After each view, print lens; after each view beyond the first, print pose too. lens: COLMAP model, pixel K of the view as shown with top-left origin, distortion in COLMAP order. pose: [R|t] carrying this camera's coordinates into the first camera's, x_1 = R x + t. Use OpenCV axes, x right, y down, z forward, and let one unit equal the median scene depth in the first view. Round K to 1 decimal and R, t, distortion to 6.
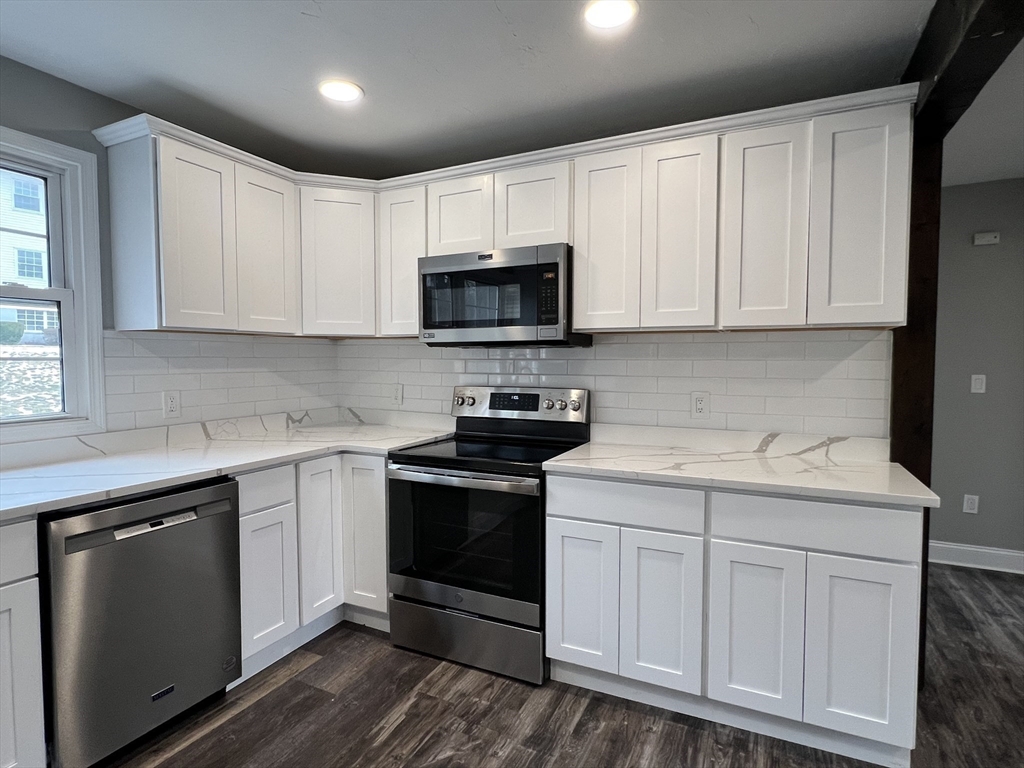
lens RADIAL K [[543.5, 0, 507.3], [0, 543.5, 382.3], [0, 0, 1]] dist [0.001001, -0.000242]
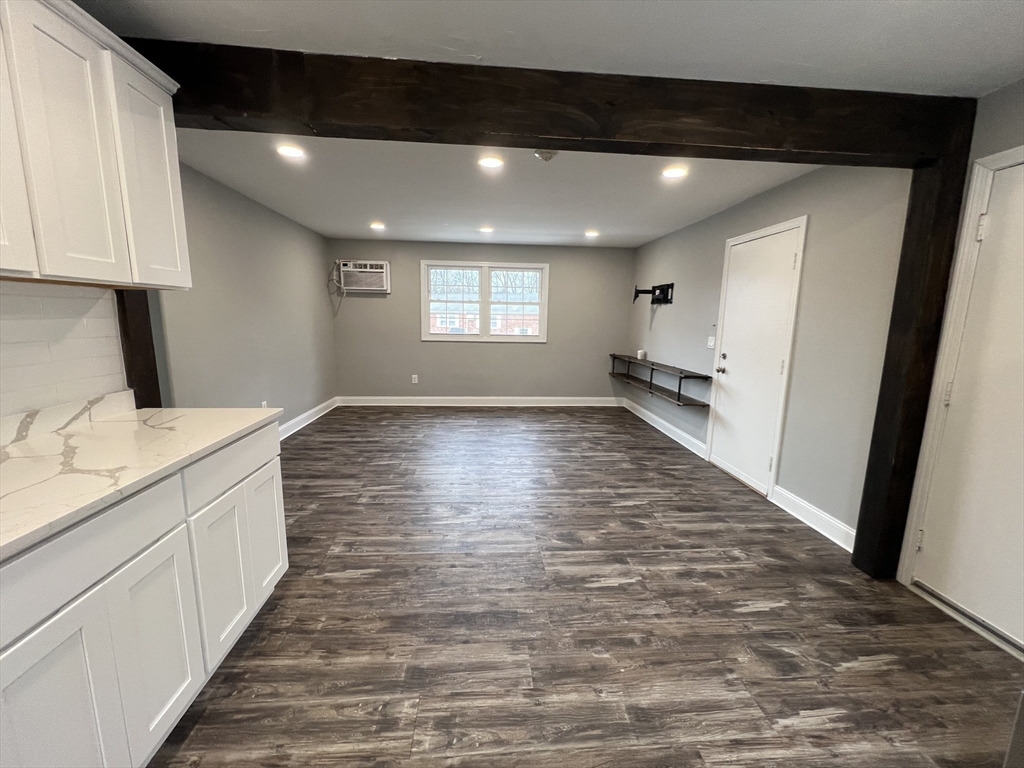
lens RADIAL K [[407.6, 0, 511.3], [0, 407.6, 382.4], [0, 0, 1]] dist [-0.001197, 0.000185]
pose [[-0.506738, -0.149055, 0.849117, -0.380955], [0.016386, 0.983097, 0.182353, -0.047771], [-0.861945, 0.106319, -0.495729, 0.712468]]
